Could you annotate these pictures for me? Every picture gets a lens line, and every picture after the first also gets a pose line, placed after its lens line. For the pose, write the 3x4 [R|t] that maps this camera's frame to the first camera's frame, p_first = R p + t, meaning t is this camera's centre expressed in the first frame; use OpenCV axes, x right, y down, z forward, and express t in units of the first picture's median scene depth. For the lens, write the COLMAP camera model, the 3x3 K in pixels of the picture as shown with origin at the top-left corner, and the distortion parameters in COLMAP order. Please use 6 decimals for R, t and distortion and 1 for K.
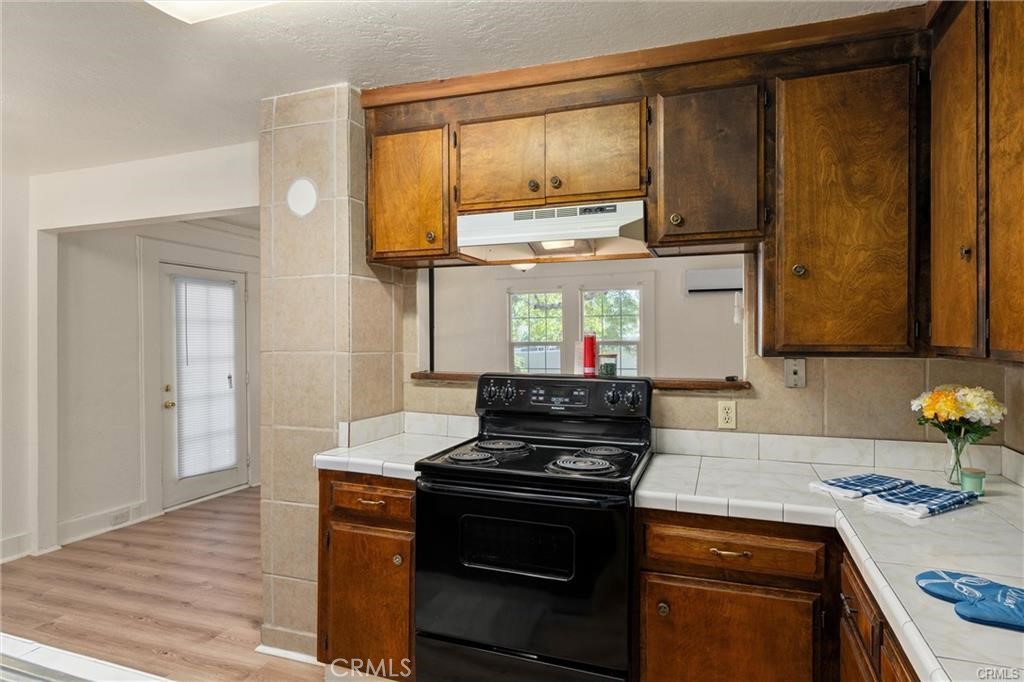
lens RADIAL K [[563.5, 0, 515.1], [0, 563.5, 335.3], [0, 0, 1]] dist [-0.002049, 0.000175]
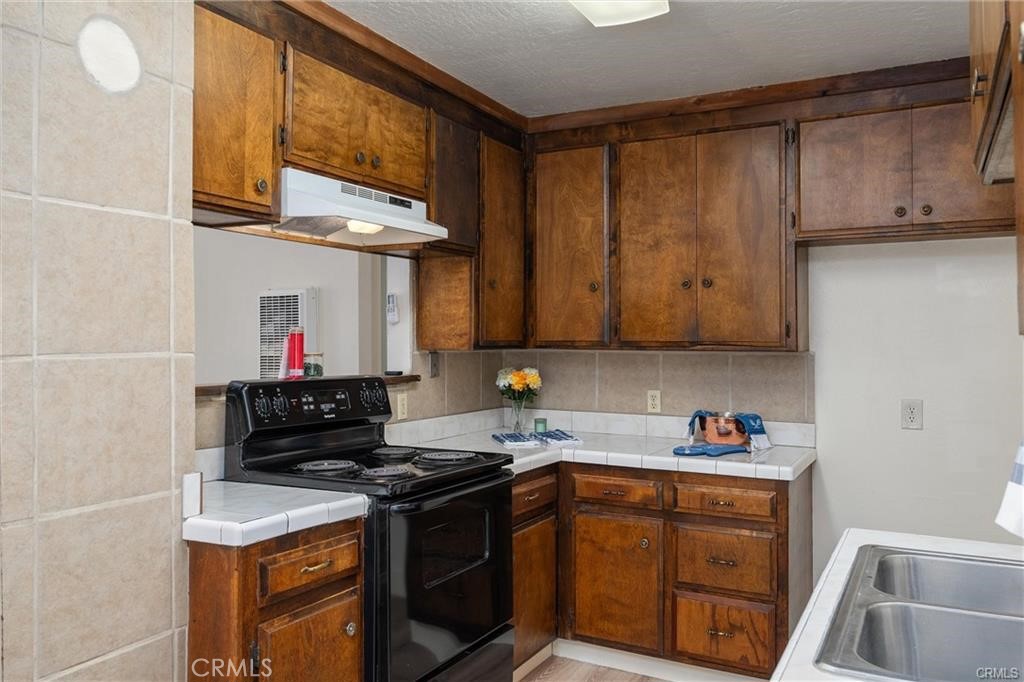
lens RADIAL K [[837.5, 0, 470.1], [0, 837.5, 297.4], [0, 0, 1]] dist [-0.005244, -0.004712]
pose [[0.166283, 0.054402, 0.984576, -1.187274], [-0.000935, 0.998485, -0.055013, 0.020733], [-0.986078, 0.008227, 0.166082, 0.605359]]
